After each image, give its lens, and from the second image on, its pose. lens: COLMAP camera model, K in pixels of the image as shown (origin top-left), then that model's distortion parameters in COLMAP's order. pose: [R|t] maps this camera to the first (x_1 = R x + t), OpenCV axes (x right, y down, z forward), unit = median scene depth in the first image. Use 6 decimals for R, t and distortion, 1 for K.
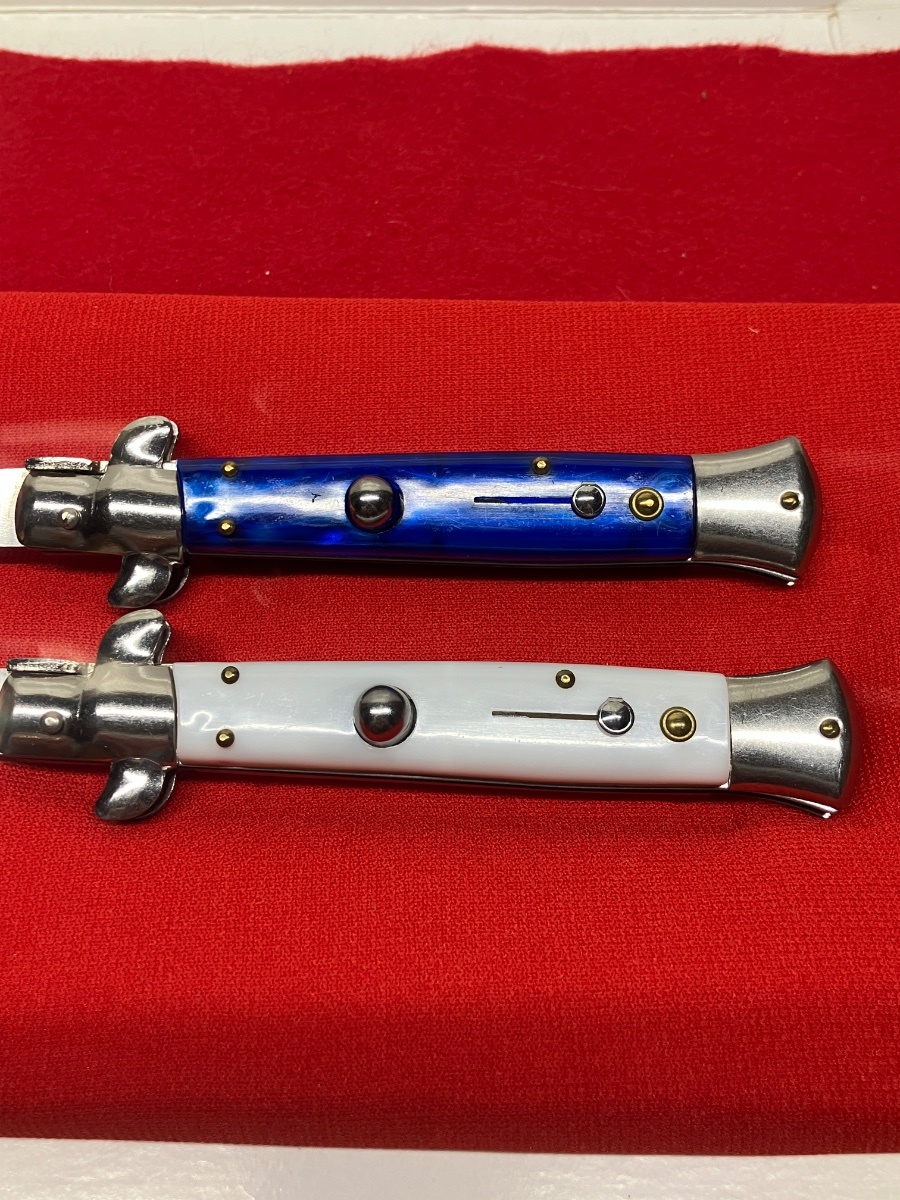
lens RADIAL K [[1192.2, 0, 452.1], [0, 1192.2, 598.7], [0, 0, 1]] dist [-0.046518, 0.000000]
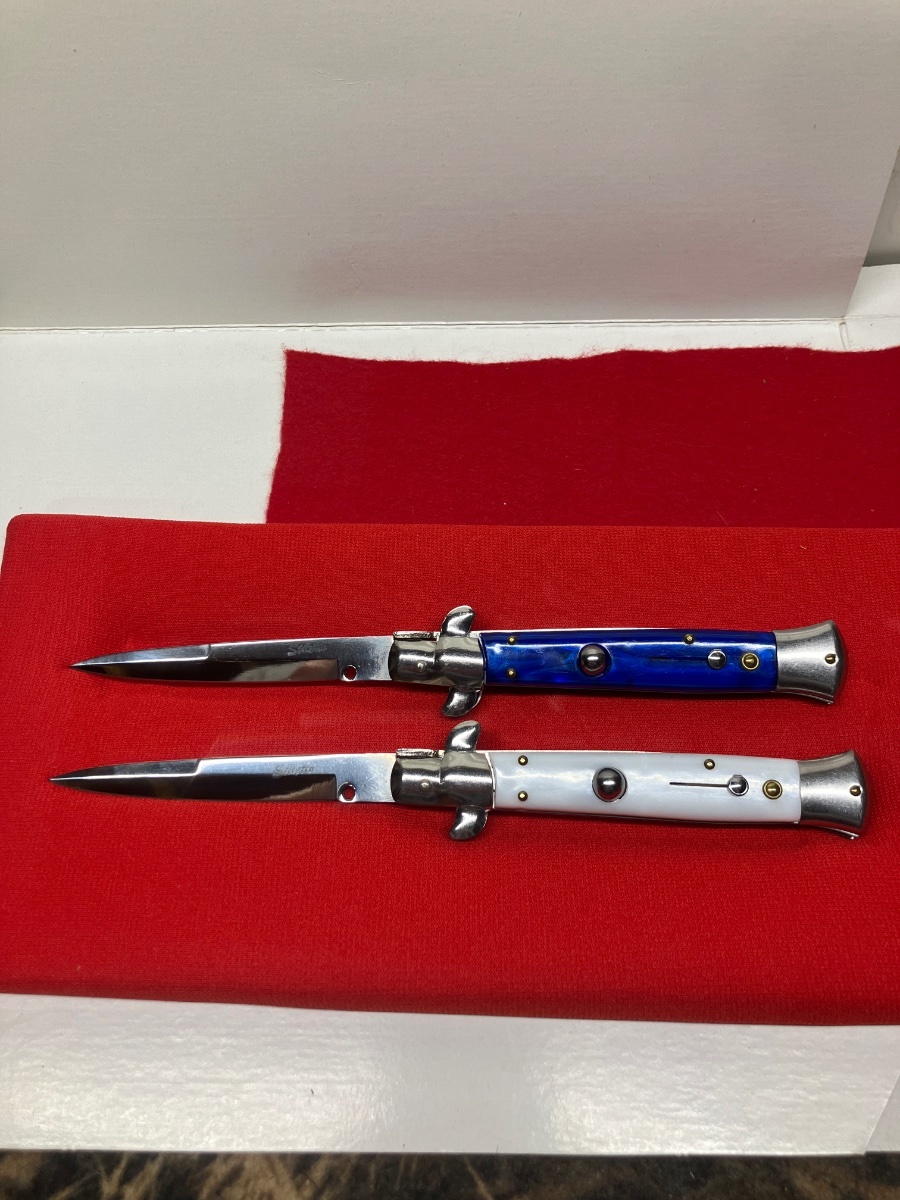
lens RADIAL K [[964.4, 0, 448.6], [0, 964.4, 595.8], [0, 0, 1]] dist [-0.046051, 0.005542]
pose [[0.998974, -0.003080, -0.045178, -0.228481], [0.002683, 0.999957, -0.008863, -0.172158], [0.045204, 0.008732, 0.998940, -0.471445]]
